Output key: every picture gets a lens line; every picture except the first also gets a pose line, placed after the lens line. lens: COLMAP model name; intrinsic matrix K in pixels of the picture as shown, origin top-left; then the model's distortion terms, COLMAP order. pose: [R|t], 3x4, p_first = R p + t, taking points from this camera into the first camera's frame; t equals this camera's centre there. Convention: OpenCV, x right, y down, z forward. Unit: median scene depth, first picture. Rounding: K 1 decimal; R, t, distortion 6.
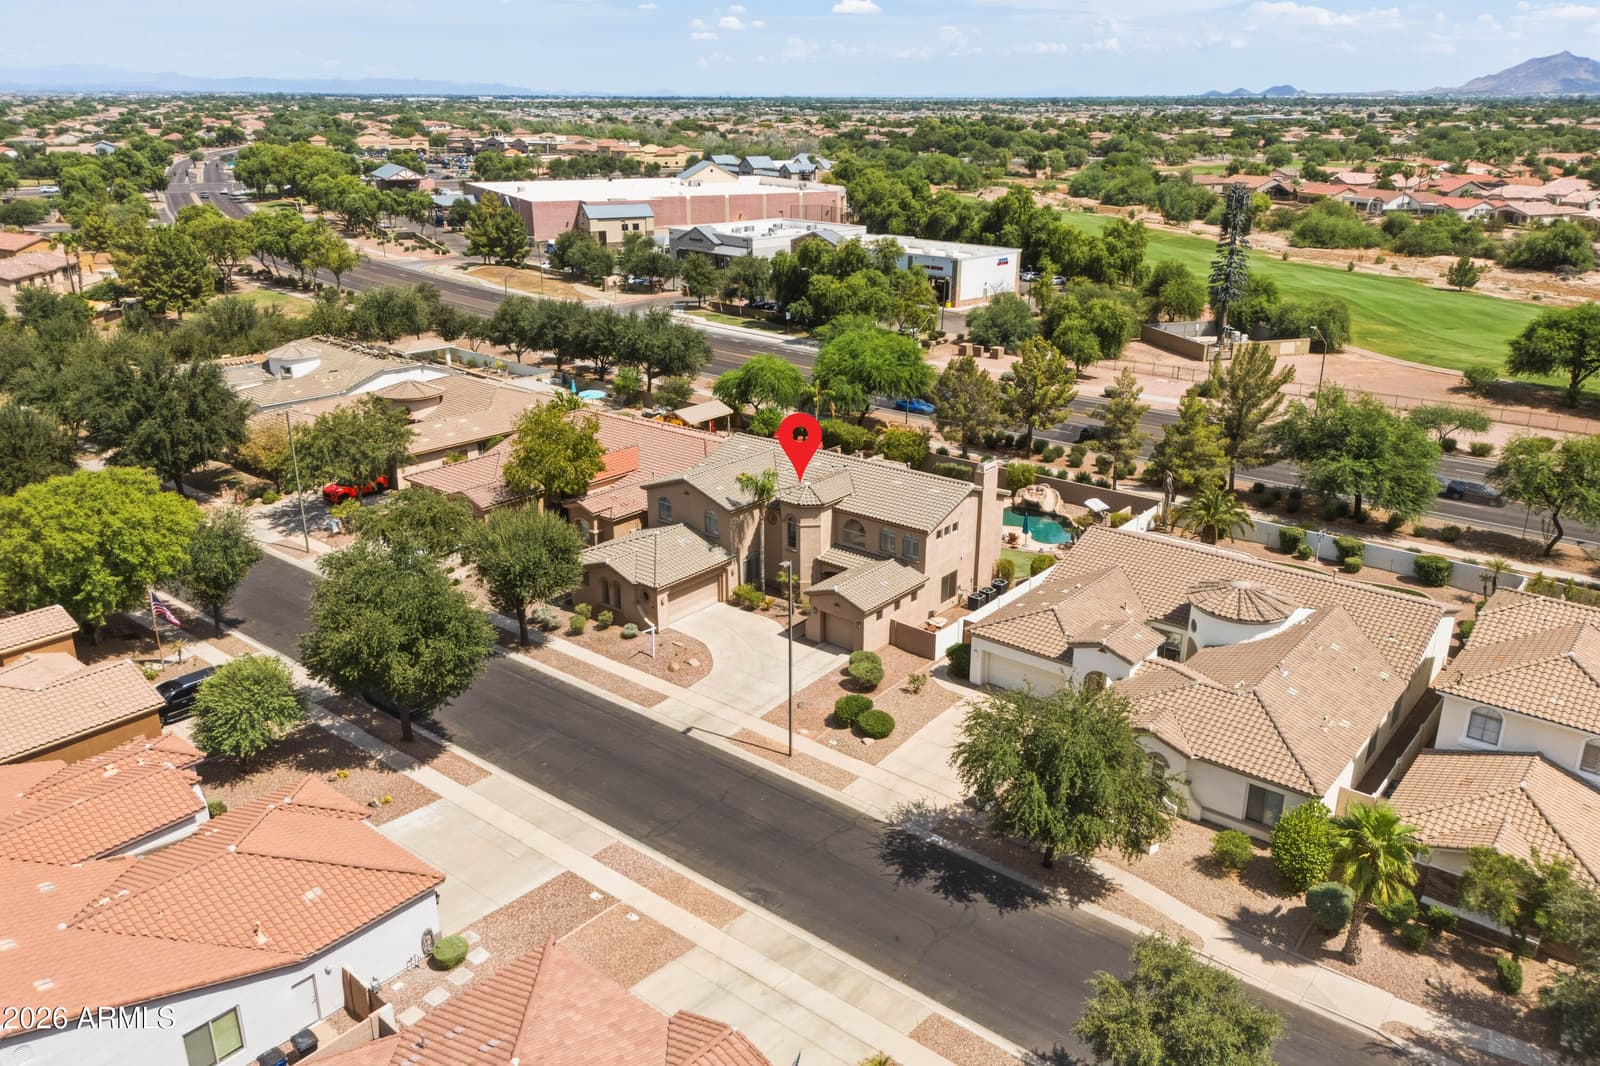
lens RADIAL K [[1167.6, 0, 783.8], [0, 1167.6, 530.0], [0, 0, 1]] dist [0.058906, -0.057147]
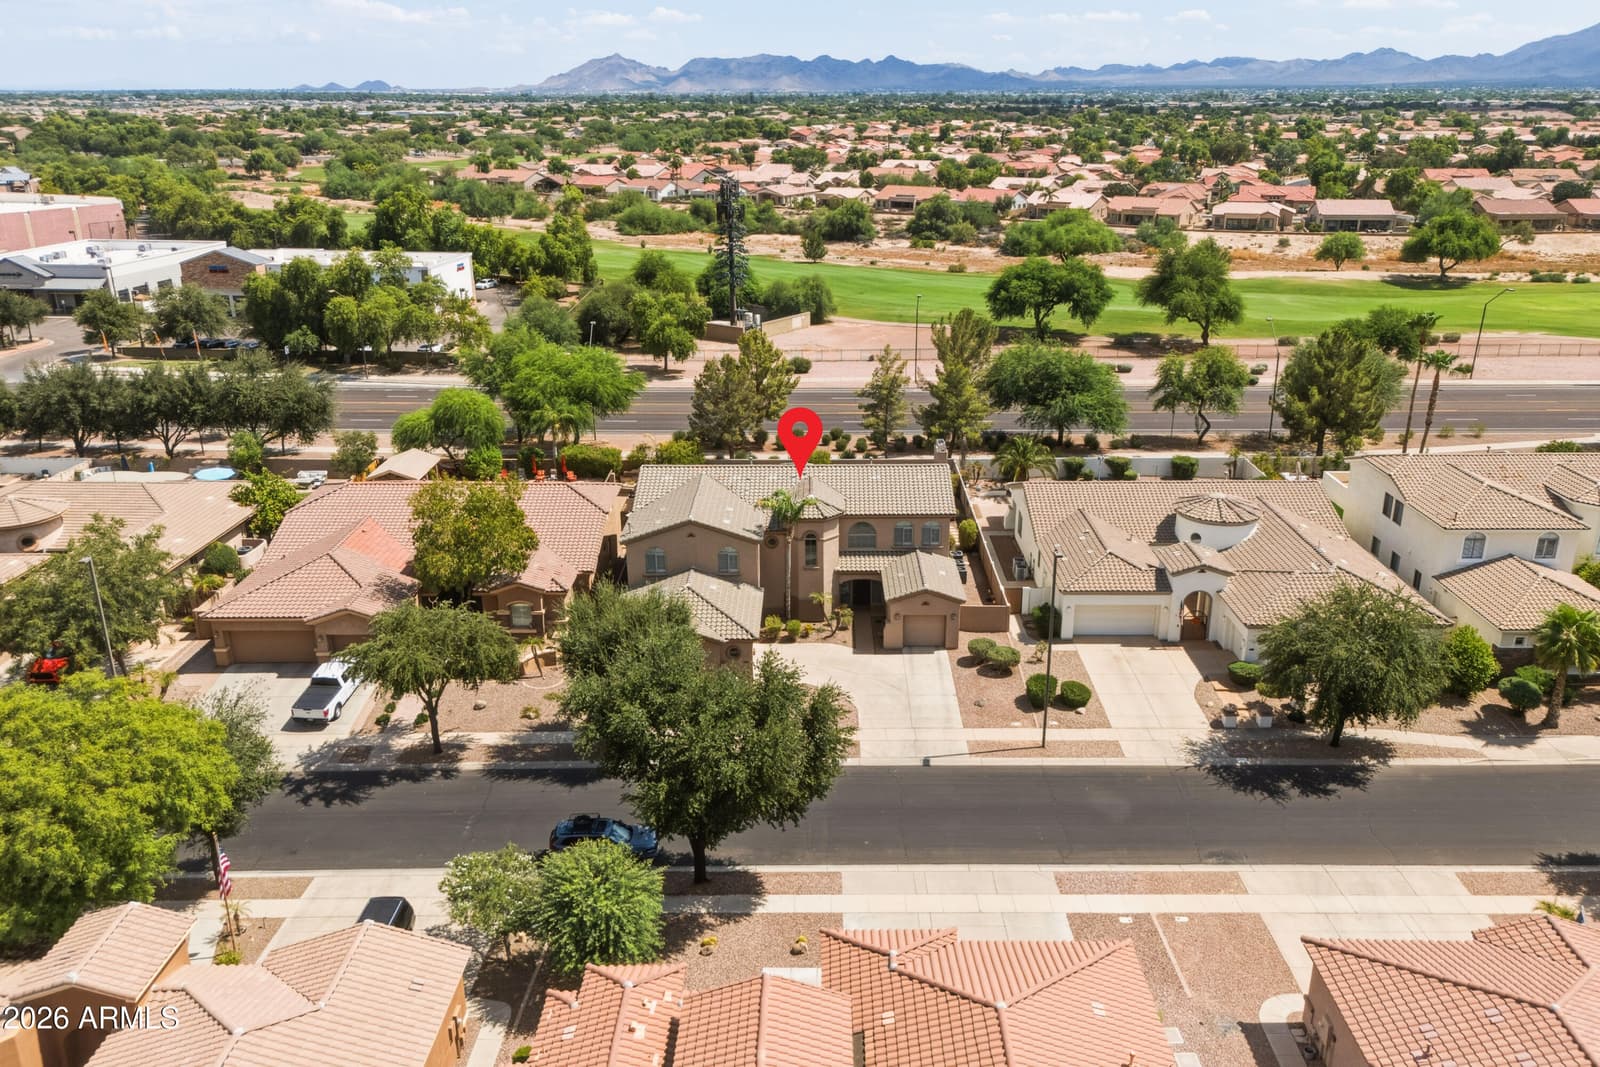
lens RADIAL K [[1221.1, 0, 790.2], [0, 1221.1, 537.6], [0, 0, 1]] dist [0.060964, -0.059500]
pose [[0.775887, -0.216724, 0.592478, -0.590393], [0.219725, 0.973173, 0.068235, -0.078586], [-0.591372, 0.077240, 0.802691, 0.219854]]
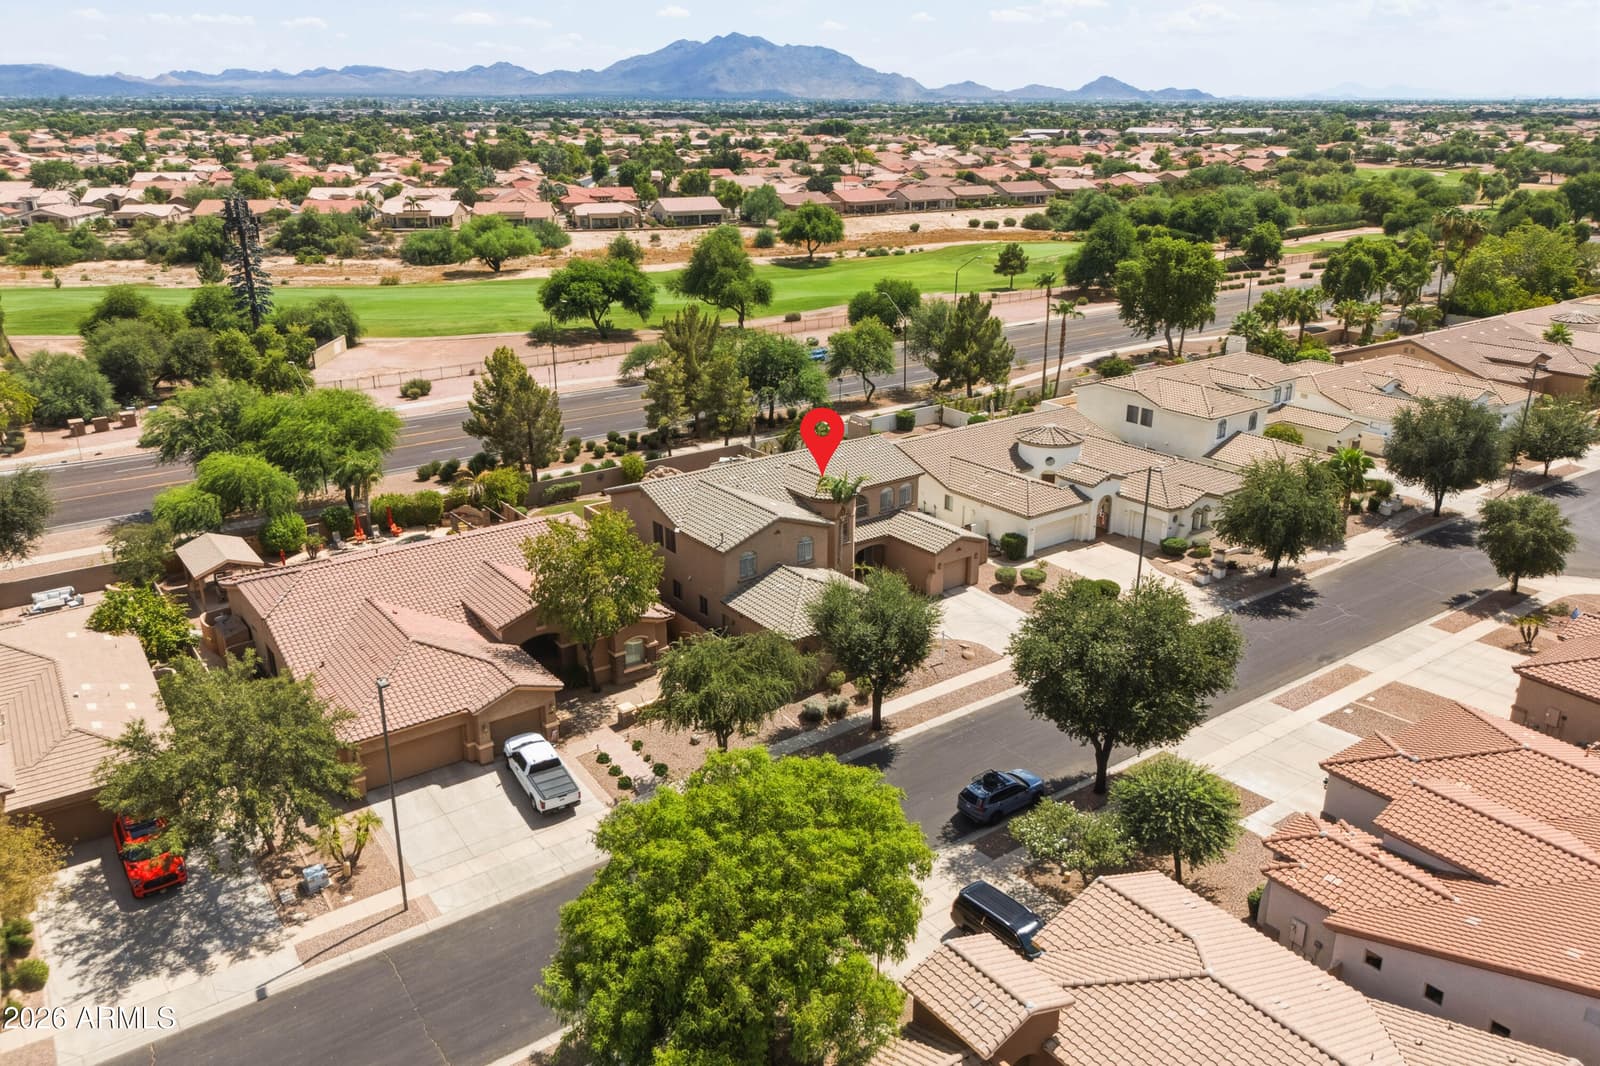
lens RADIAL K [[1221.1, 0, 790.2], [0, 1221.1, 537.1], [0, 0, 1]] dist [0.060964, -0.059500]
pose [[0.242398, -0.326076, 0.913738, -0.975618], [0.334980, 0.912035, 0.236604, -0.255112], [-0.910512, 0.248732, 0.330304, 0.698557]]
